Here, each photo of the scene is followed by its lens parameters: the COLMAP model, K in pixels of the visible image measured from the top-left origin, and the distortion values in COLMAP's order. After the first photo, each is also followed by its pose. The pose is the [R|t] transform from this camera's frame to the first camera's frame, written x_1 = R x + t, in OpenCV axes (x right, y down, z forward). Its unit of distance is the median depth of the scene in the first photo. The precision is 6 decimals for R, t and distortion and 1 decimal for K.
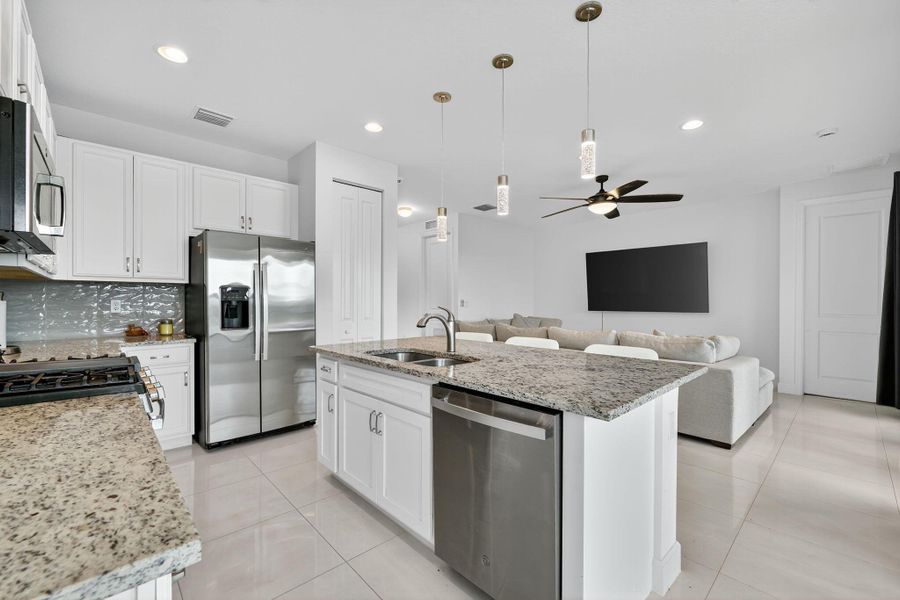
lens RADIAL K [[379.5, 0, 450.0], [0, 379.5, 300.0], [0, 0, 1]] dist [-0.001157, -0.000066]
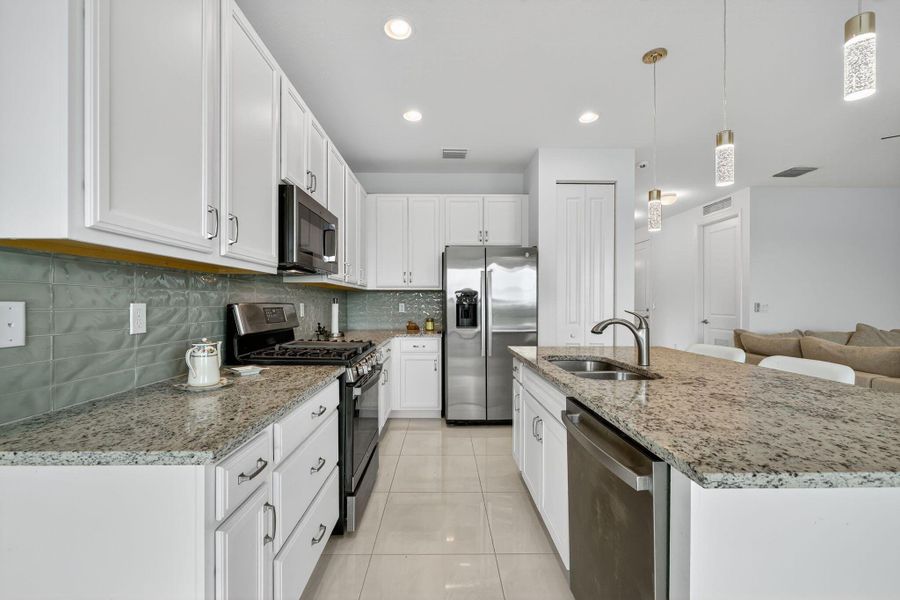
lens RADIAL K [[381.7, 0, 446.9], [0, 381.7, 304.5], [0, 0, 1]] dist [-0.001384, -0.000257]
pose [[0.737853, 0.001559, -0.674960, 0.188368], [0.000382, 0.999996, 0.002728, 0.001181], [0.674961, -0.002271, 0.737850, 0.078200]]
